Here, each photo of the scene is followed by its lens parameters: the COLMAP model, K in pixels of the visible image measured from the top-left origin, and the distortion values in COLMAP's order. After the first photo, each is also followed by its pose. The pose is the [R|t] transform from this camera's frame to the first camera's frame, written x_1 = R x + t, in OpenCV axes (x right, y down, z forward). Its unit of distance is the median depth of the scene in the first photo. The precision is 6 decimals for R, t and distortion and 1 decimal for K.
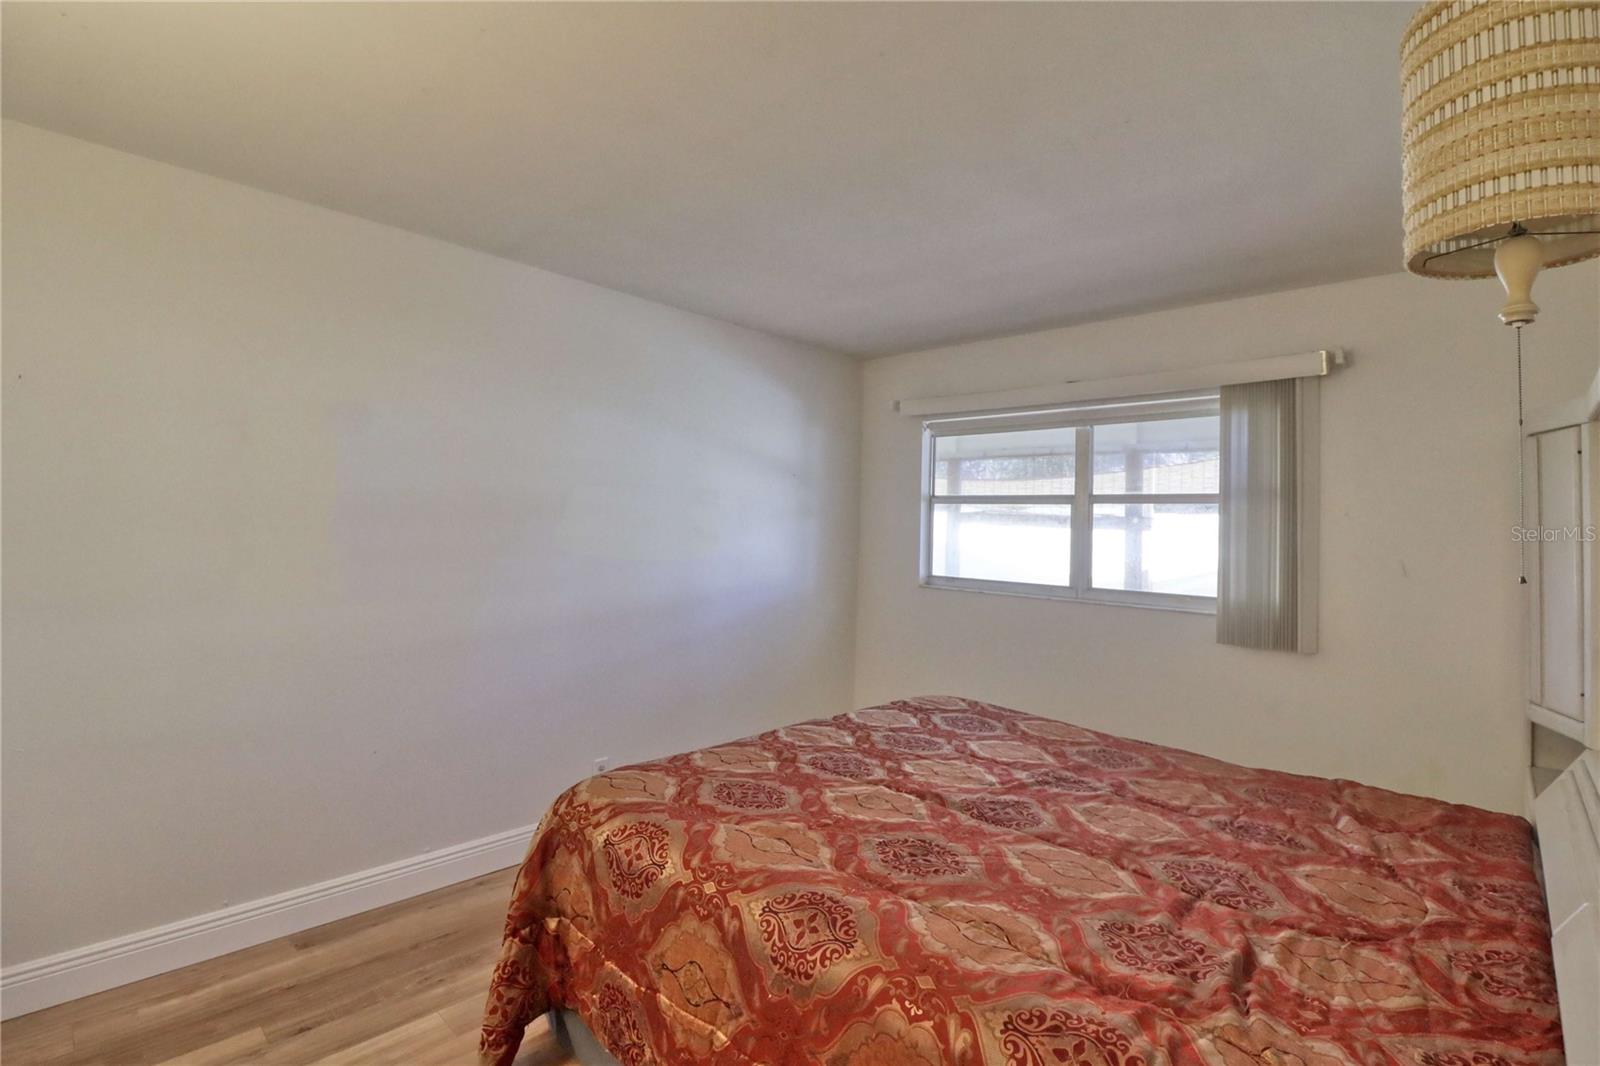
lens RADIAL K [[736.9, 0, 801.9], [0, 736.9, 491.9], [0, 0, 1]] dist [-0.000389, -0.013169]
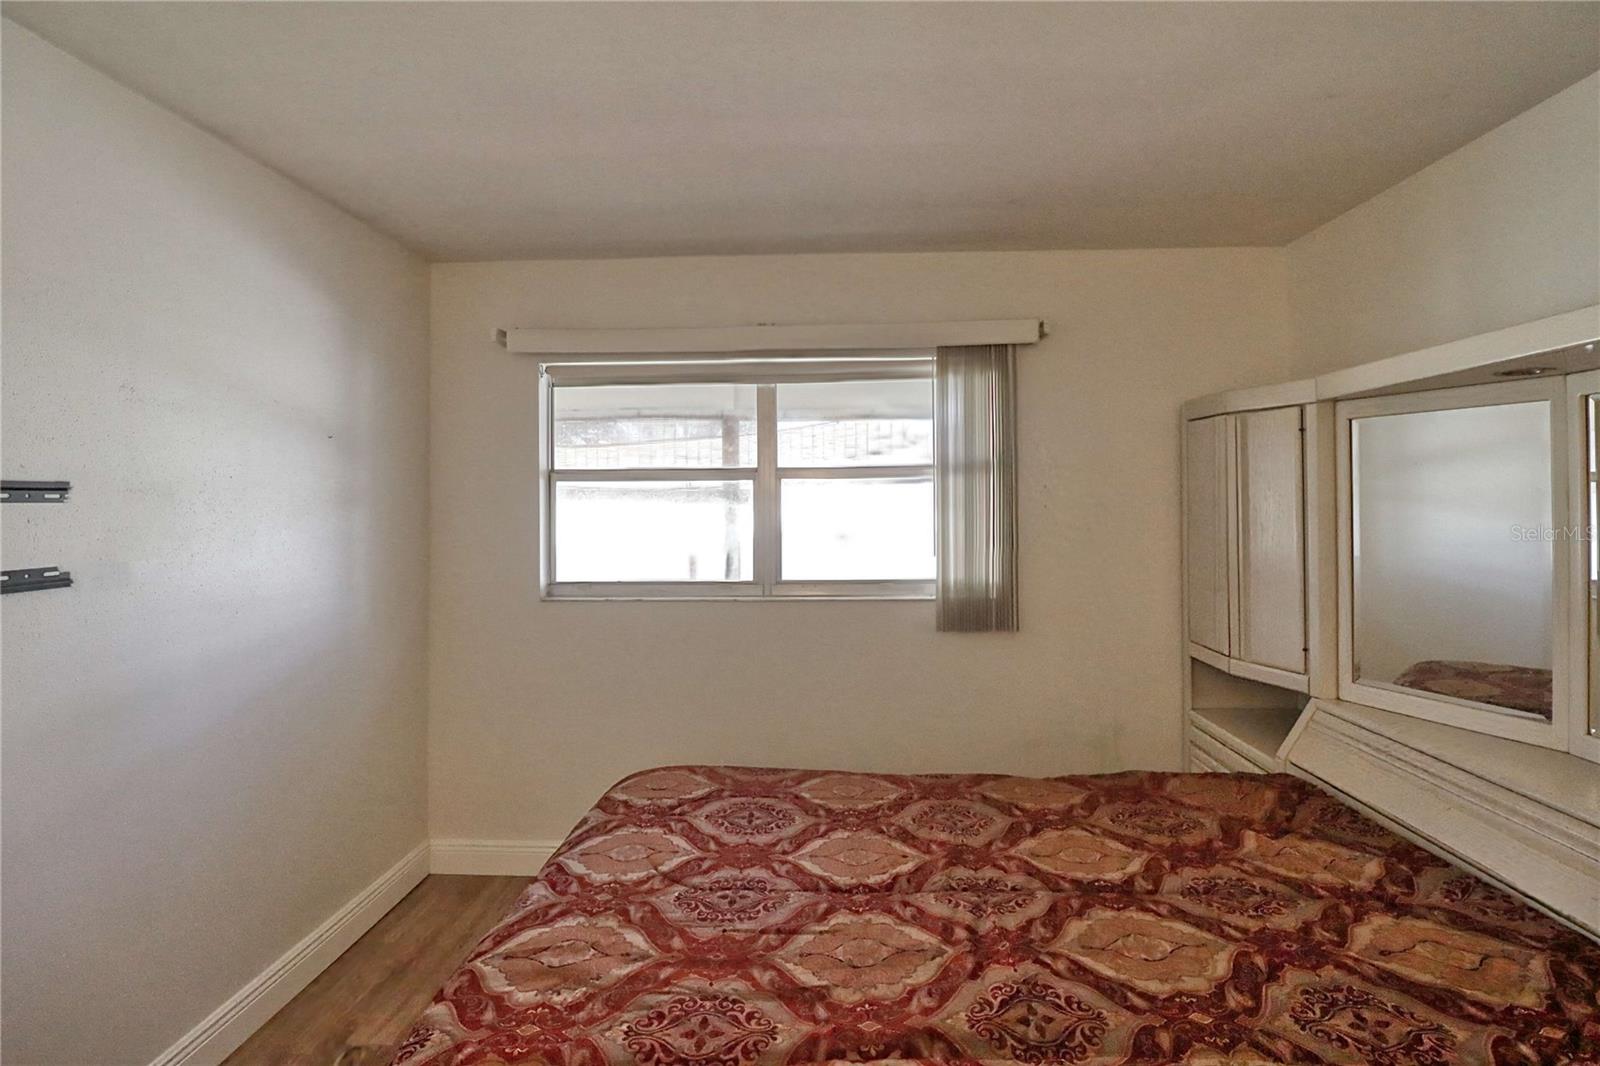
lens RADIAL K [[736.9, 0, 801.9], [0, 736.9, 491.9], [0, 0, 1]] dist [-0.000389, -0.013169]
pose [[0.752633, -0.033569, 0.657584, -0.148499], [0.003026, 0.998865, 0.047528, -0.009350], [-0.658433, -0.033781, 0.751881, 0.428642]]
